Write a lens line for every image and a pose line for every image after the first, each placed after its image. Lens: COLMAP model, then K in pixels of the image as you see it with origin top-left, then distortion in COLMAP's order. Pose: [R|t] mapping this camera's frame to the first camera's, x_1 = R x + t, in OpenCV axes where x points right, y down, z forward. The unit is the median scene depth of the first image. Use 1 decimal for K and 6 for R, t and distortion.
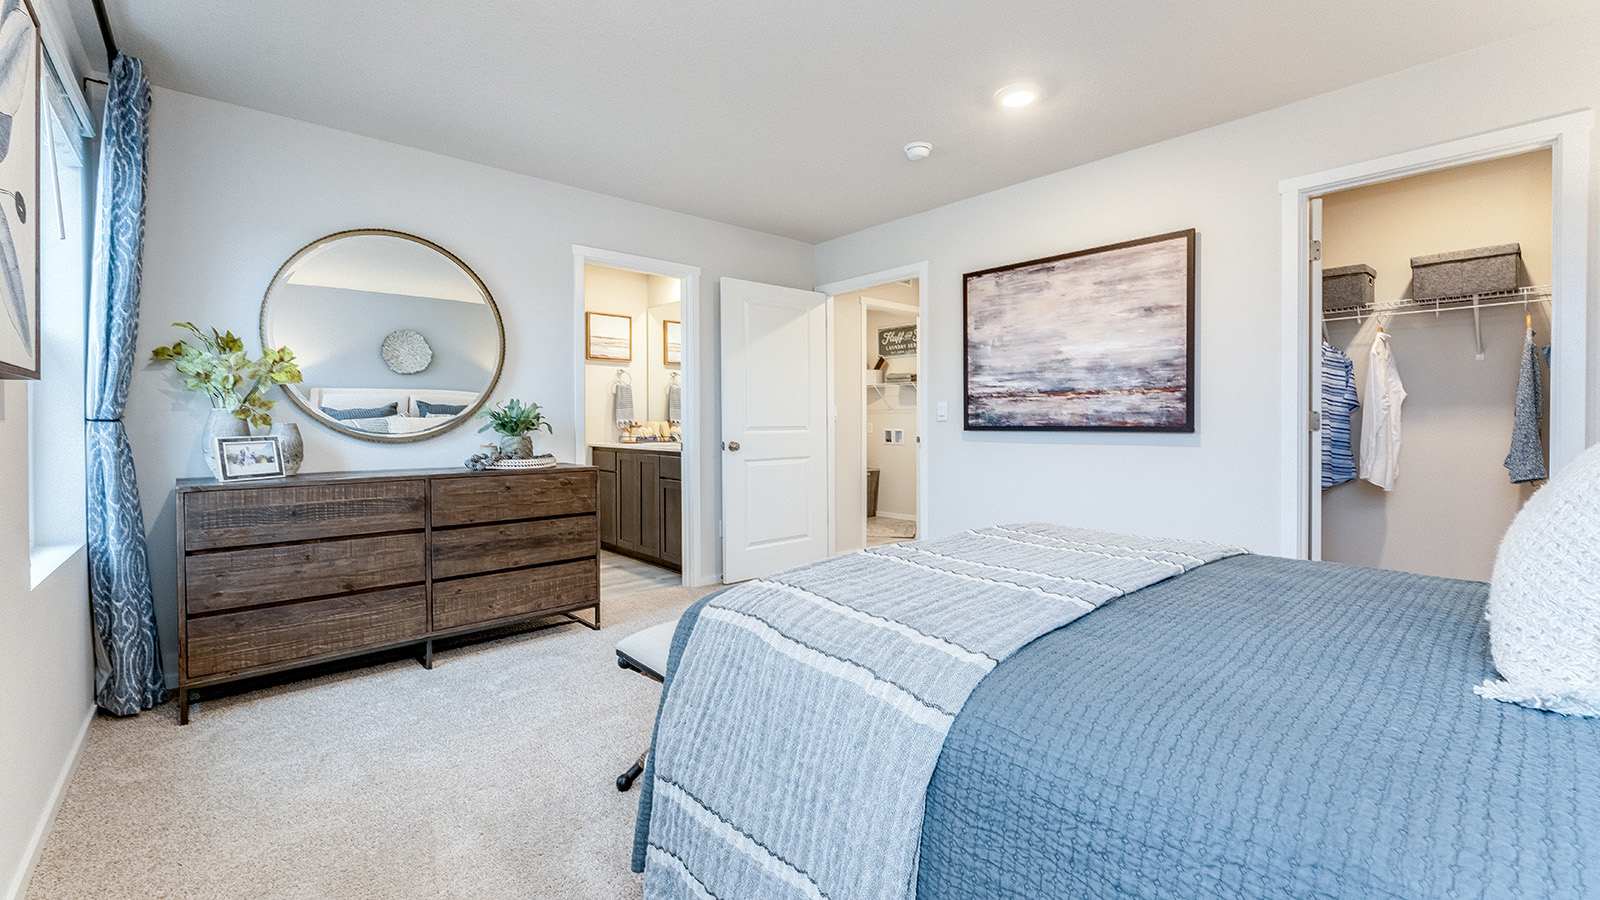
lens RADIAL K [[652.7, 0, 801.8], [0, 652.7, 422.8], [0, 0, 1]] dist [-0.000581, 0.000120]
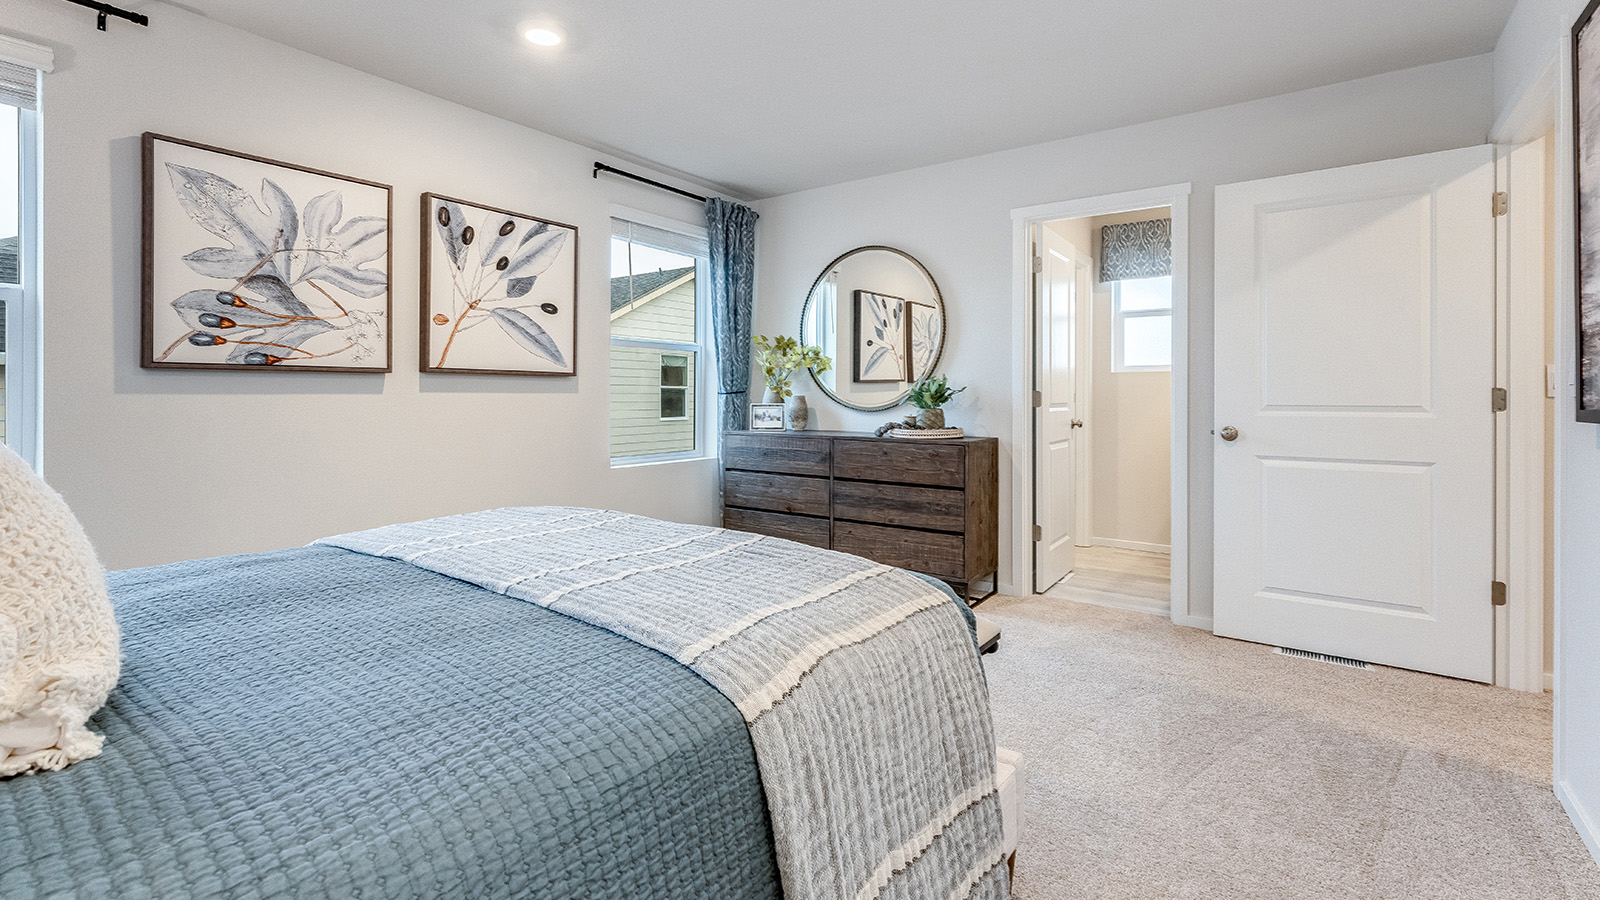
lens RADIAL K [[706.4, 0, 799.3], [0, 706.4, 395.1], [0, 0, 1]] dist [-0.000949, -0.001394]
pose [[0.216542, 0.002138, -0.976271, 0.595929], [-0.006492, 0.999979, 0.000750, -0.001237], [0.976252, 0.006175, 0.216552, 0.482800]]
